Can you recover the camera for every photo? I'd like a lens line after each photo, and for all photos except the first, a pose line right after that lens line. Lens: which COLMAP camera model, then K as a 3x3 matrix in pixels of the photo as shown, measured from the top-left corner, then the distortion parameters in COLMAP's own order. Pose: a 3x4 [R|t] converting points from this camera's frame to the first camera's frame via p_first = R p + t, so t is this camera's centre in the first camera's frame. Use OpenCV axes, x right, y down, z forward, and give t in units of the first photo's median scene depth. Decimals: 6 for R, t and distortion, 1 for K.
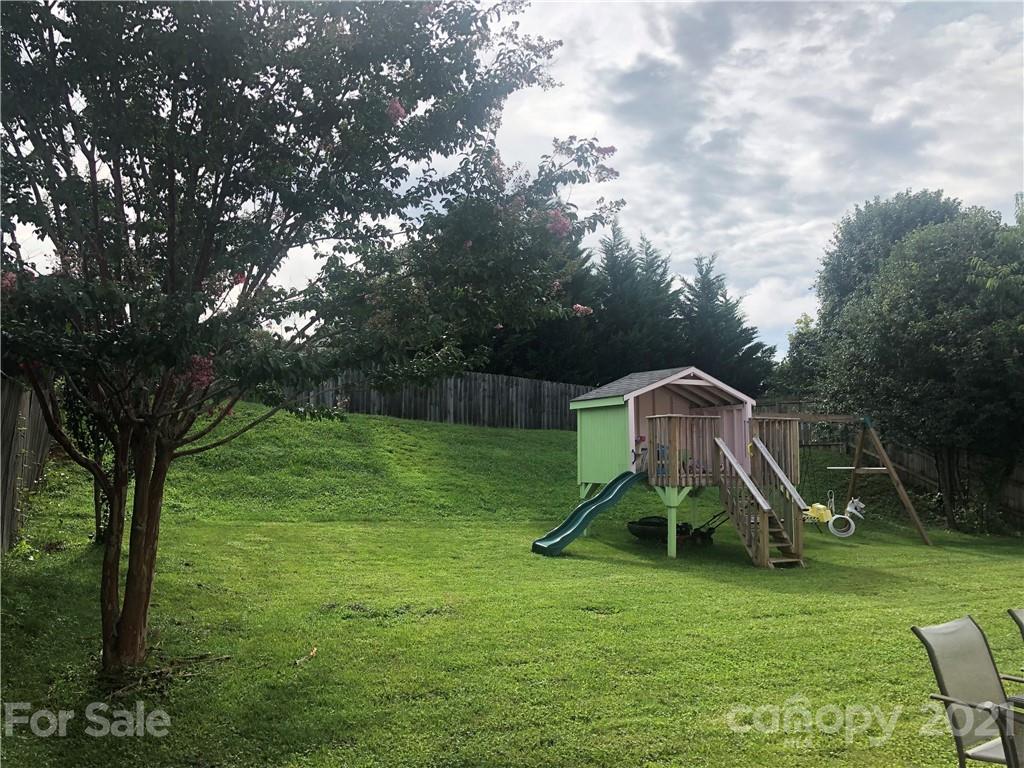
lens RADIAL K [[828.2, 0, 512.0], [0, 828.2, 384.0], [0, 0, 1]] dist [0.053997, -0.058788]
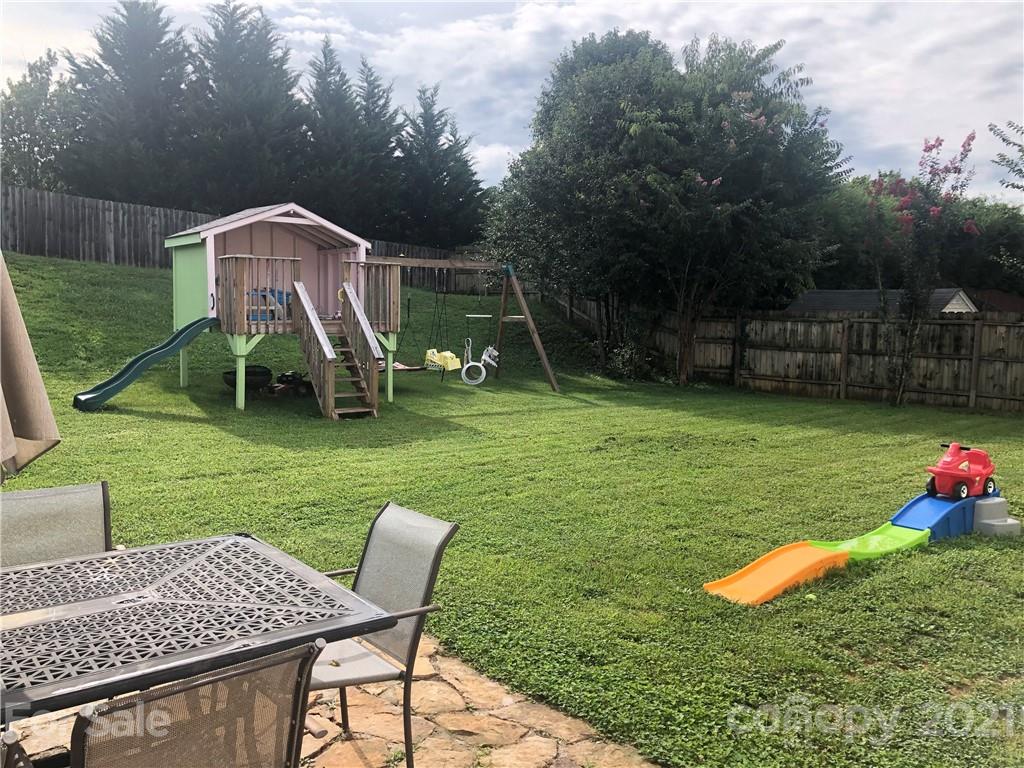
lens RADIAL K [[828.2, 0, 512.0], [0, 828.2, 384.0], [0, 0, 1]] dist [0.053997, -0.058788]
pose [[0.980502, -0.007119, 0.196379, 0.232967], [-0.028837, 0.983312, 0.179627, 0.002619], [-0.194380, -0.181787, 0.963934, 0.033143]]
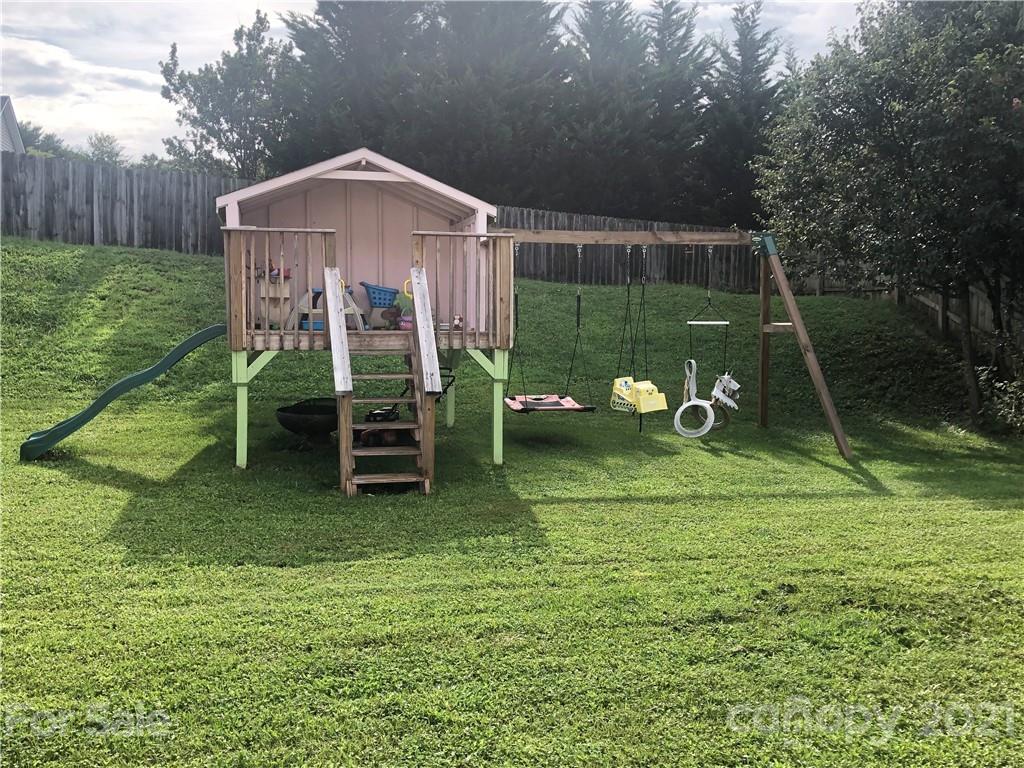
lens RADIAL K [[972.1, 0, 512.0], [0, 972.1, 384.0], [0, 0, 1]] dist [0.082526, -0.121103]
pose [[0.969534, 0.020180, -0.244126, 0.418153], [0.018010, 0.988032, 0.153195, 0.033593], [0.244296, -0.152925, 0.957567, 0.287583]]
